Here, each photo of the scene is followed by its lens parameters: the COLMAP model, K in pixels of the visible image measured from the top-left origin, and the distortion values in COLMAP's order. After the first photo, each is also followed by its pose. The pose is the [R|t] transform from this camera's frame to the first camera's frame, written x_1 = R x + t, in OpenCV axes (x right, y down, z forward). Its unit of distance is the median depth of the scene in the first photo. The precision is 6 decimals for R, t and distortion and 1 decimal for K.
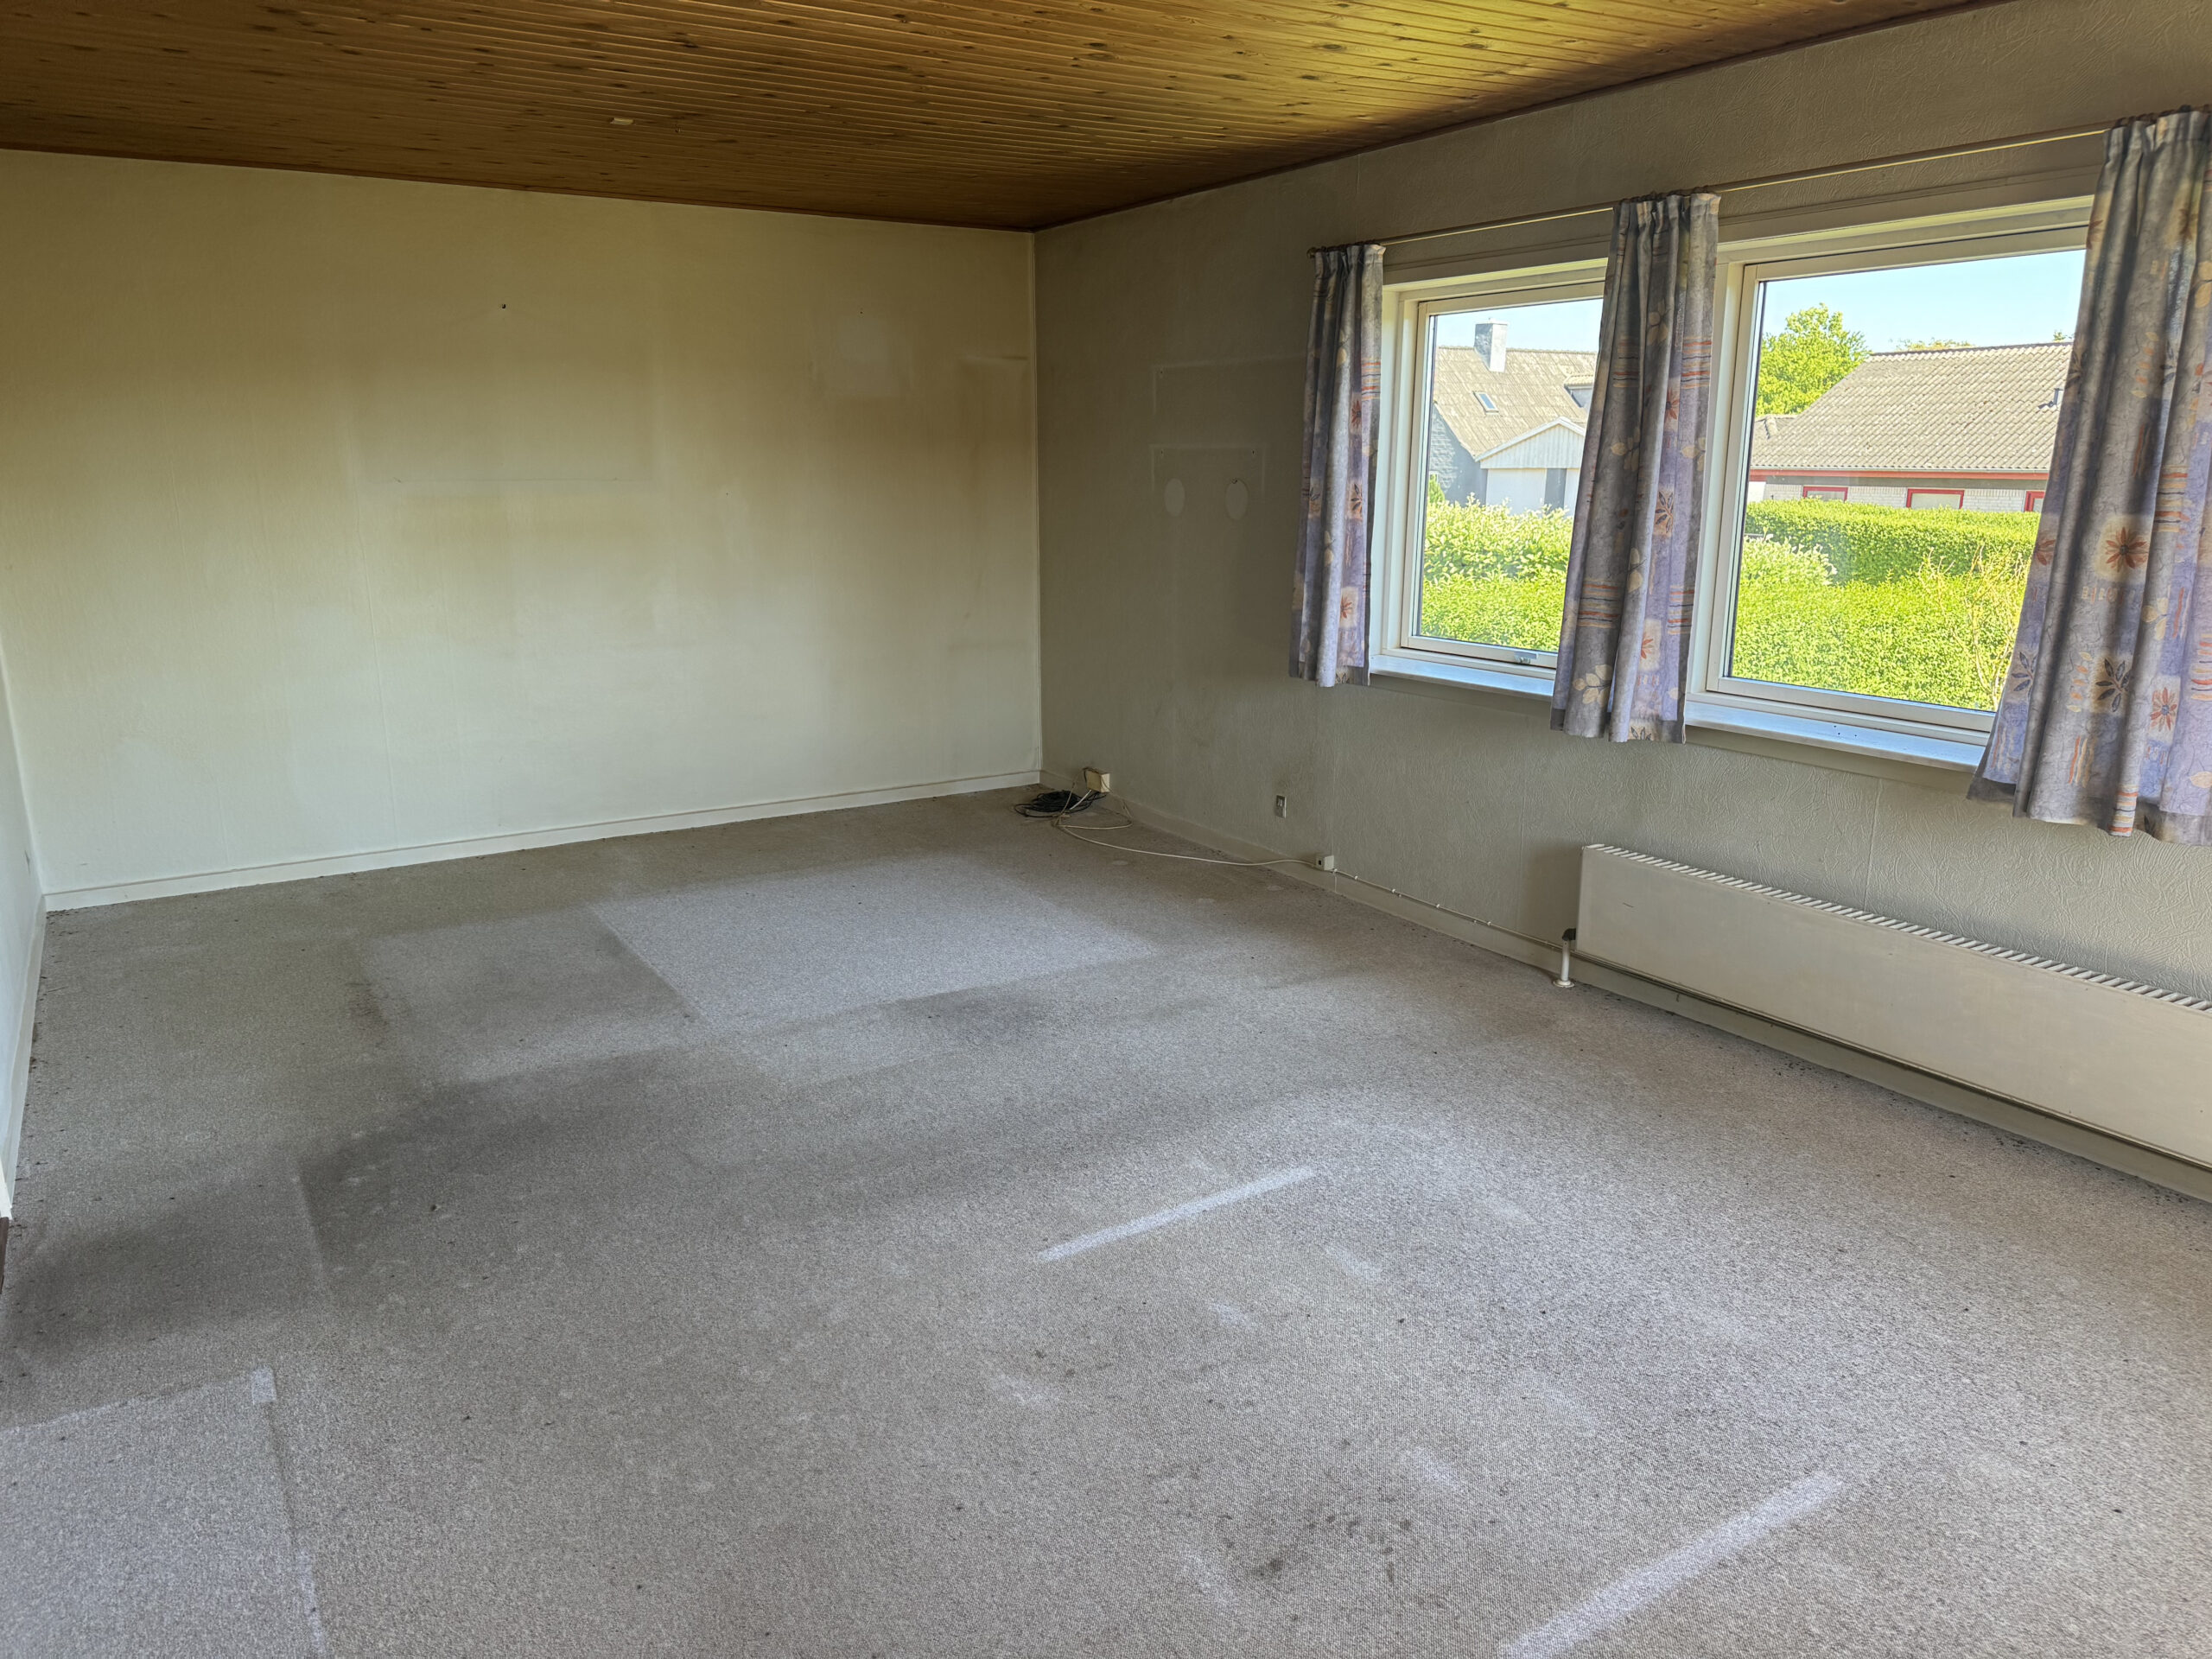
lens RADIAL K [[1590.6, 0, 1116.9], [0, 1590.6, 822.2], [0, 0, 1]] dist [0.186516, -0.238688]
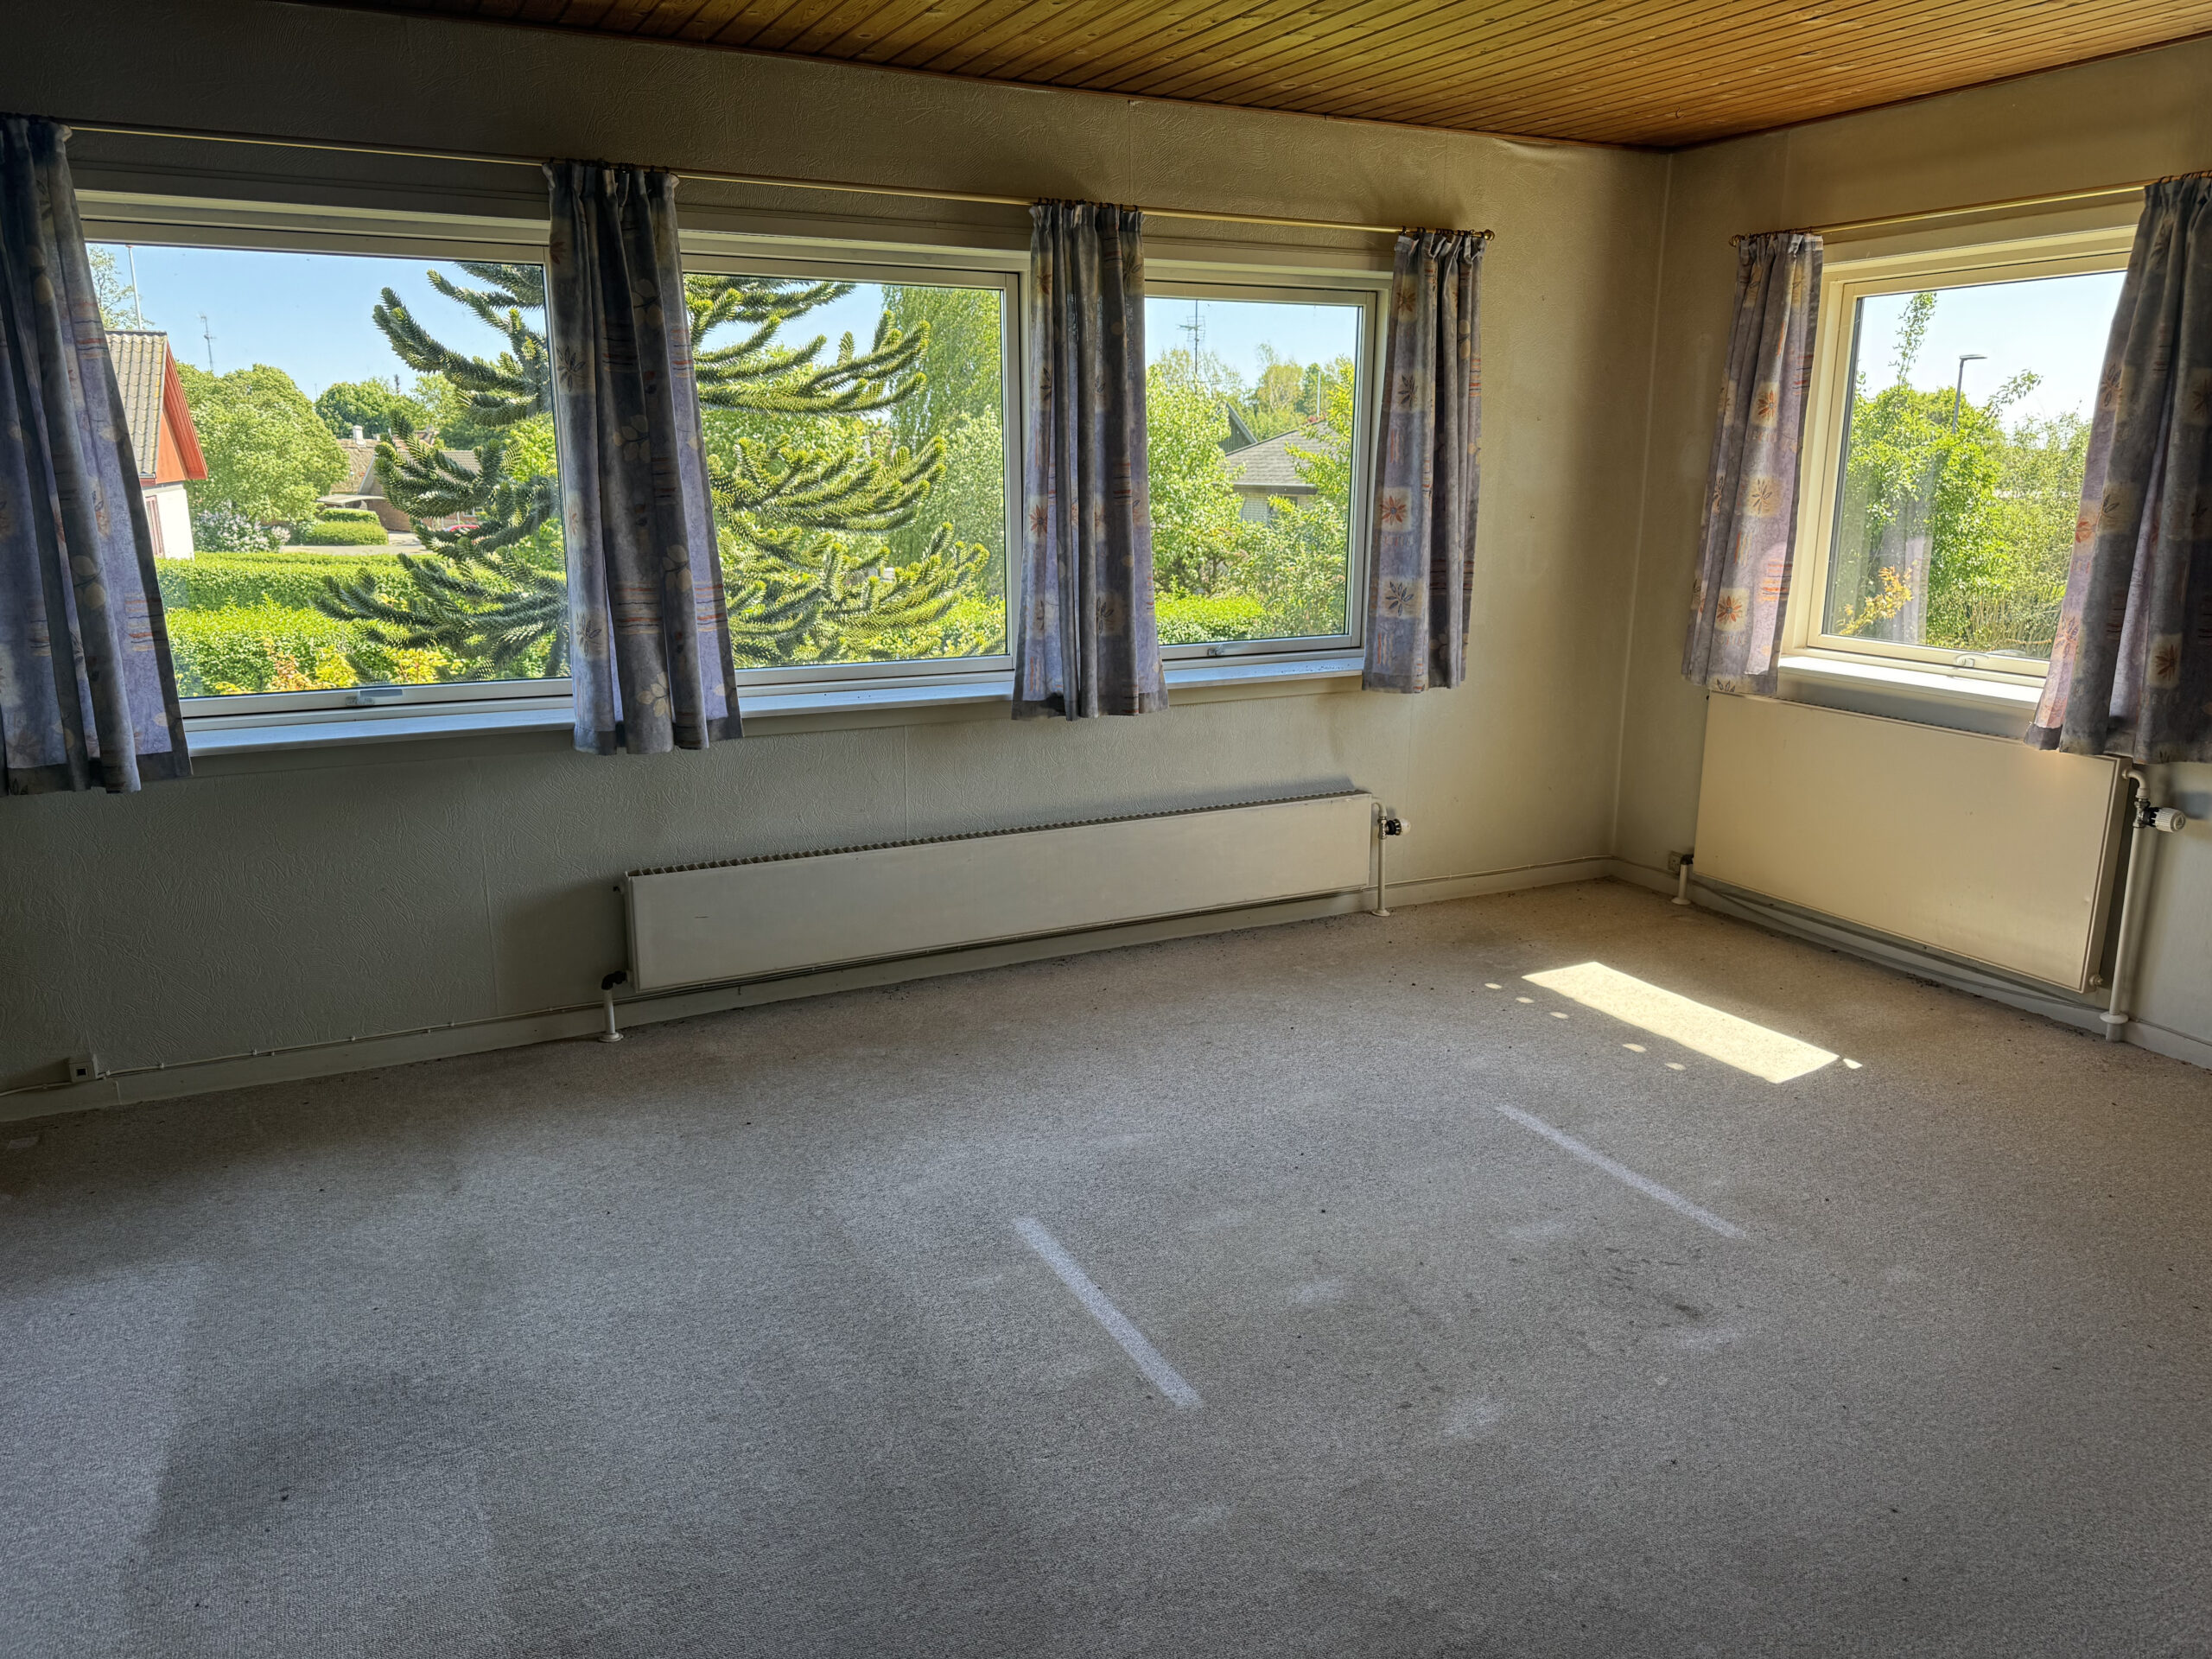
lens RADIAL K [[1590.6, 0, 1116.9], [0, 1590.6, 822.2], [0, 0, 1]] dist [0.186516, -0.238688]
pose [[0.079670, -0.224058, 0.971314, -0.727094], [0.221746, 0.953979, 0.201871, -0.176723], [-0.971844, 0.199302, 0.125688, 0.792434]]
